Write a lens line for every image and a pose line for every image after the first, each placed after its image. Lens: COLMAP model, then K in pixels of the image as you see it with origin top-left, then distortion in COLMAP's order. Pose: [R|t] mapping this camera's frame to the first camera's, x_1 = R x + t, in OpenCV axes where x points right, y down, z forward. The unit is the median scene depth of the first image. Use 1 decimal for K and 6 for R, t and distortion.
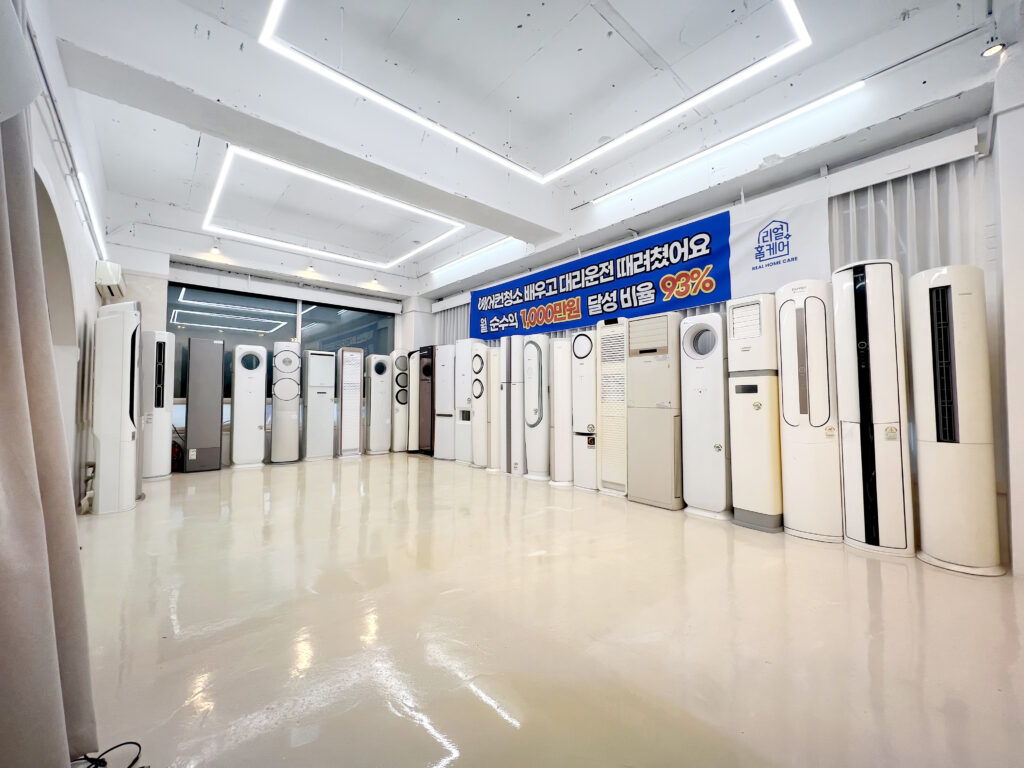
lens RADIAL K [[409.7, 0, 512.0], [0, 409.7, 384.0], [0, 0, 1]] dist [-0.001563, -0.000182]
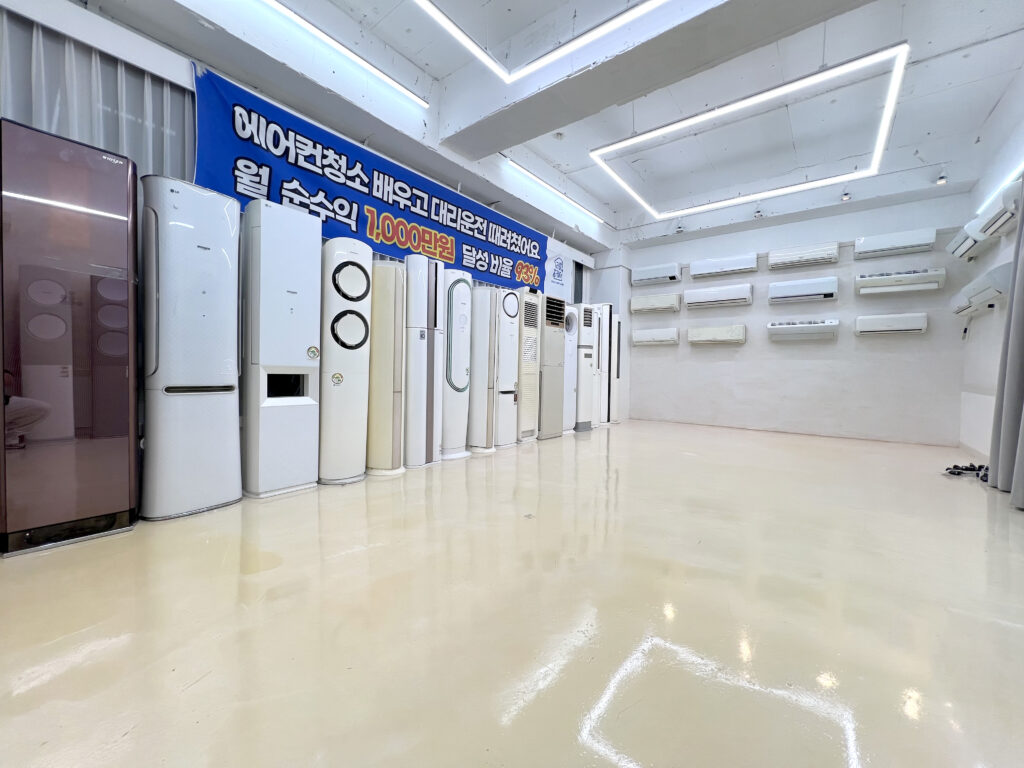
lens RADIAL K [[409.7, 0, 512.0], [0, 409.7, 384.0], [0, 0, 1]] dist [-0.001563, -0.000182]
pose [[-0.182969, -0.039164, 0.982338, -0.714748], [-0.049842, 0.998291, 0.030517, 0.060934], [-0.981855, -0.043378, -0.184608, 1.024529]]
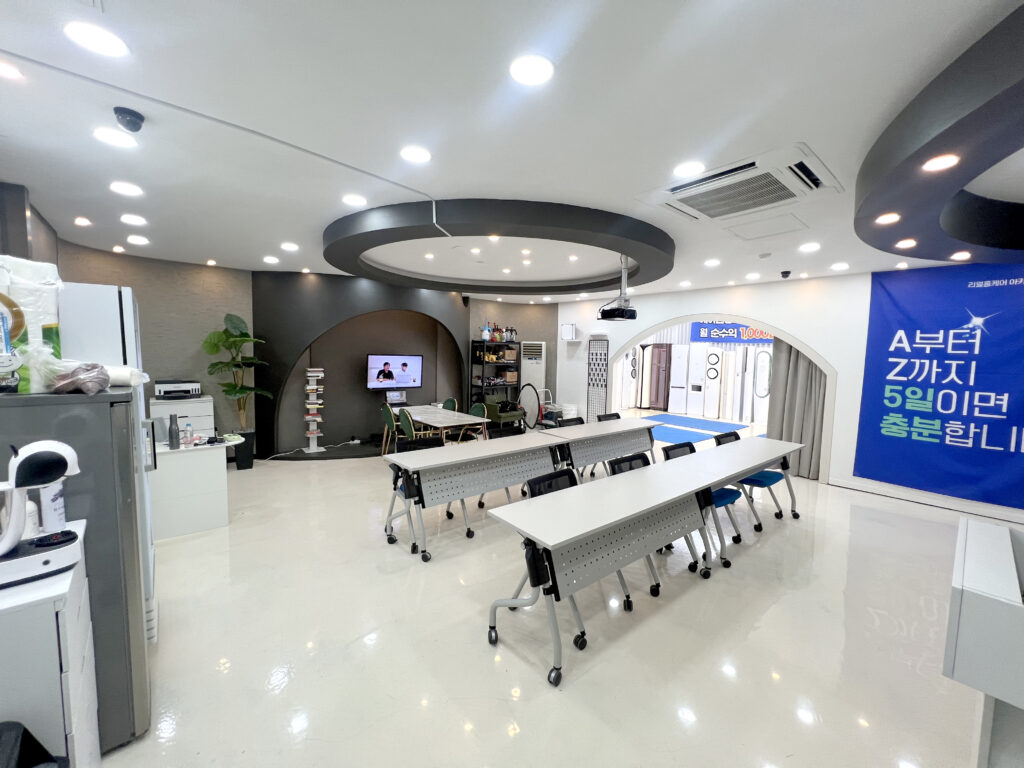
lens RADIAL K [[409.7, 0, 512.0], [0, 409.7, 384.0], [0, 0, 1]] dist [-0.001563, -0.000182]
pose [[0.999556, 0.022373, -0.019692, -1.018577], [-0.020041, 0.993555, 0.111567, -0.137000], [0.022061, -0.111123, 0.993562, -0.838154]]
